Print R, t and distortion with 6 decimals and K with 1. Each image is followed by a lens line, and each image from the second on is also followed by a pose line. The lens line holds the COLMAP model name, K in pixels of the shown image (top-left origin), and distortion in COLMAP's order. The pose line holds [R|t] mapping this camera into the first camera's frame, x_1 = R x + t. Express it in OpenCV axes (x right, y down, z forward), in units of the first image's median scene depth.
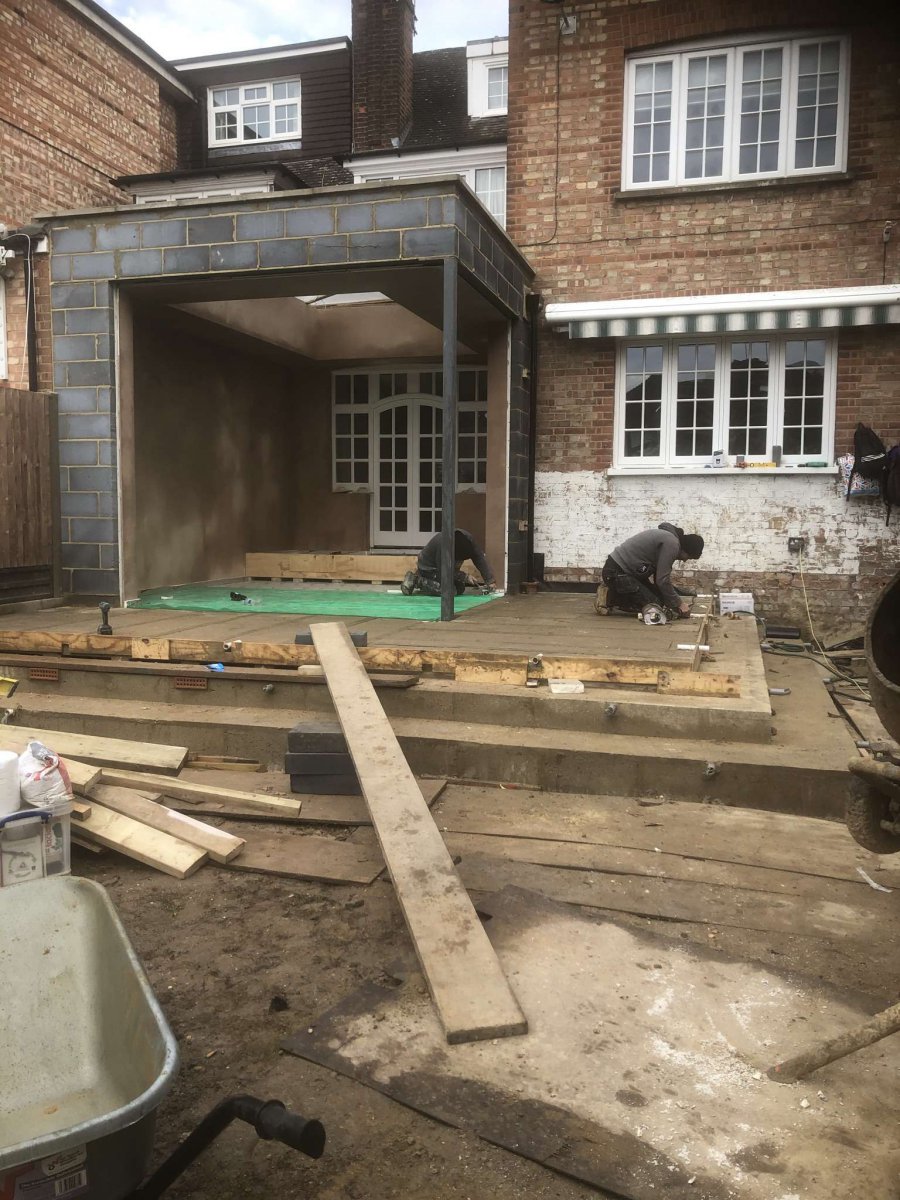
lens RADIAL K [[999.1, 0, 447.4], [0, 999.1, 610.9], [0, 0, 1]] dist [0.009292, -0.020711]
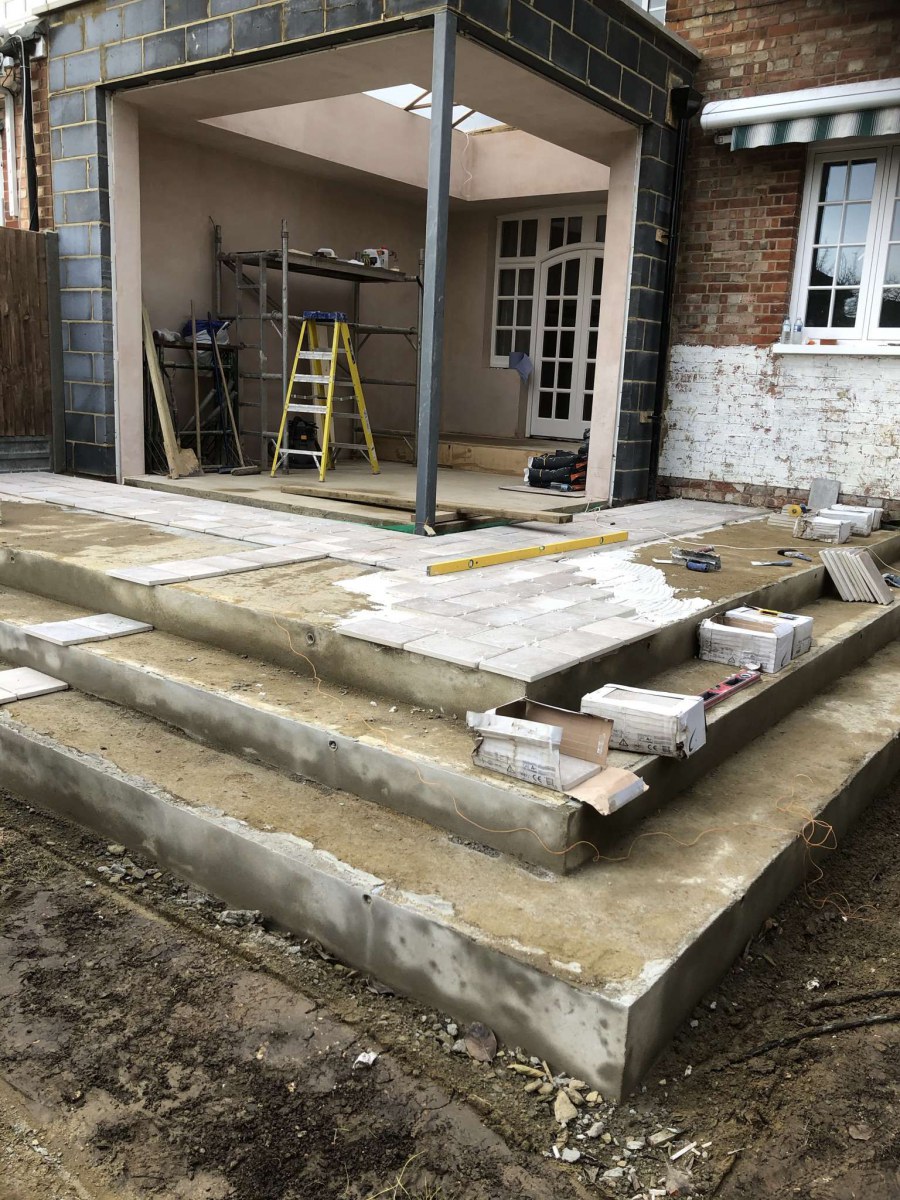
lens RADIAL K [[1002.1, 0, 453.2], [0, 1002.1, 597.4], [0, 0, 1]] dist [0.010421, 0.009741]
pose [[0.935233, 0.111553, -0.336000, 0.193241], [-0.075231, 0.990006, 0.119286, -0.030529], [0.345948, -0.086283, 0.934278, 0.228527]]
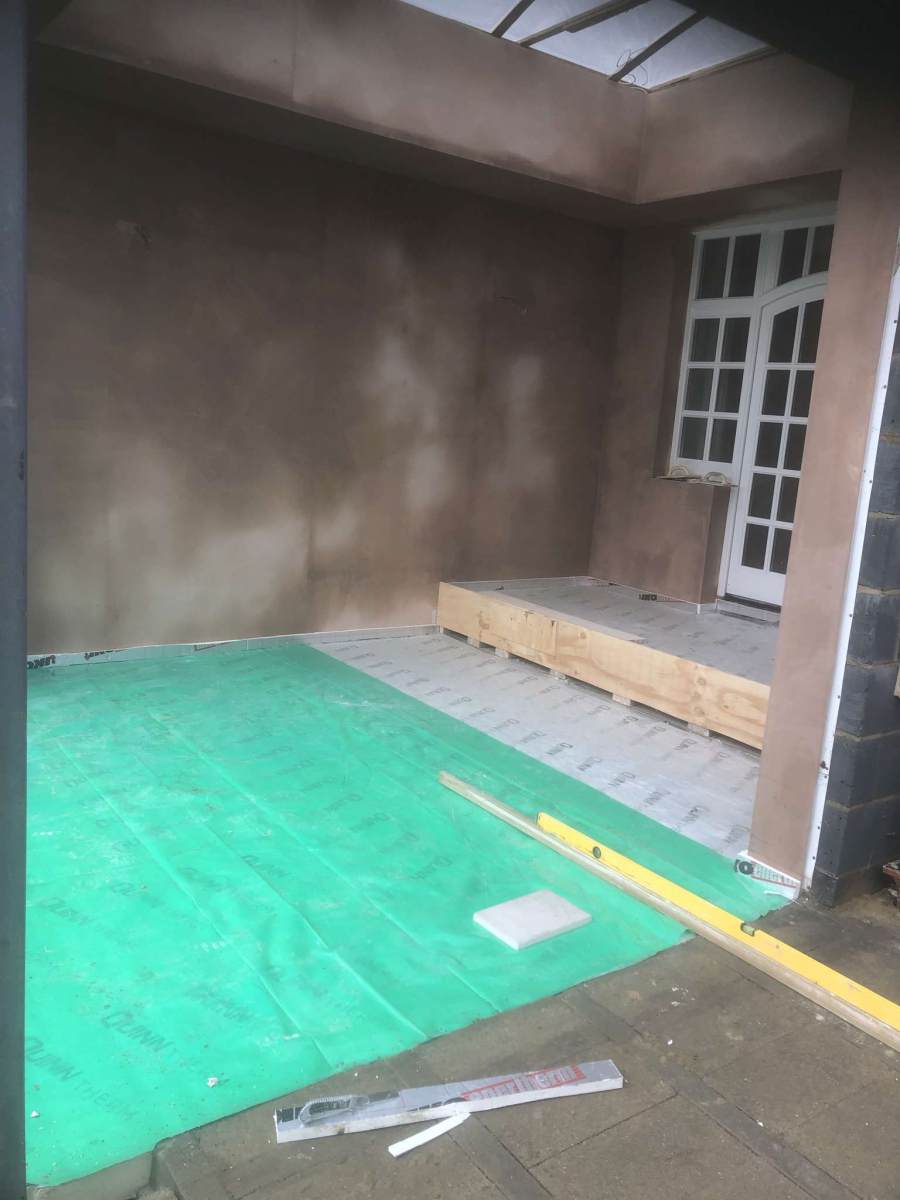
lens RADIAL K [[986.4, 0, 449.2], [0, 986.4, 597.4], [0, 0, 1]] dist [-0.007646, -0.008091]
pose [[0.783445, 0.165255, -0.599087, 0.130392], [-0.130248, 0.986249, 0.101724, -0.114090], [0.607659, -0.001665, 0.794196, 0.646557]]
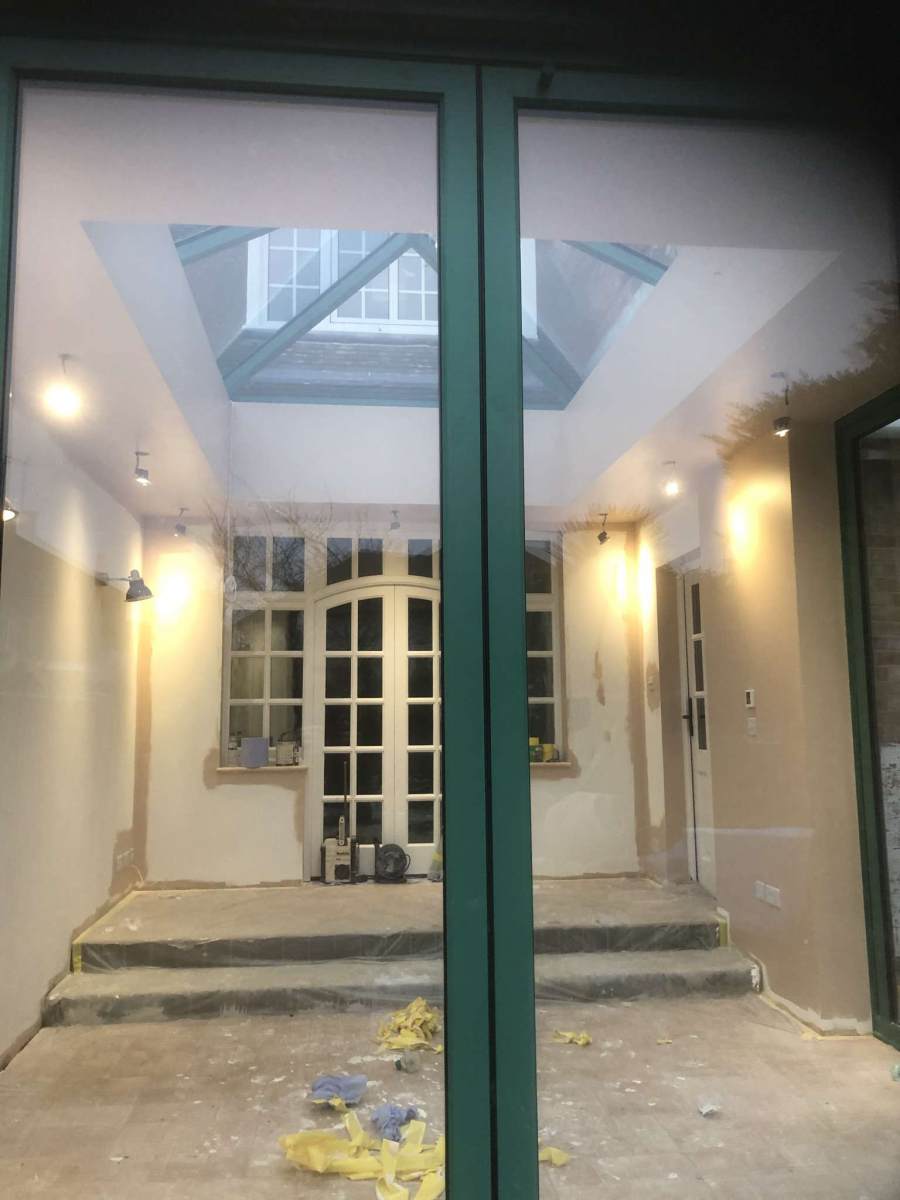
lens RADIAL K [[983.0, 0, 452.4], [0, 983.0, 583.5], [0, 0, 1]] dist [0.039545, -0.002047]
pose [[0.923658, 0.037885, 0.381342, -0.240102], [0.048959, 0.975281, -0.215476, -0.117555], [-0.380078, 0.217696, 0.898971, 0.613309]]
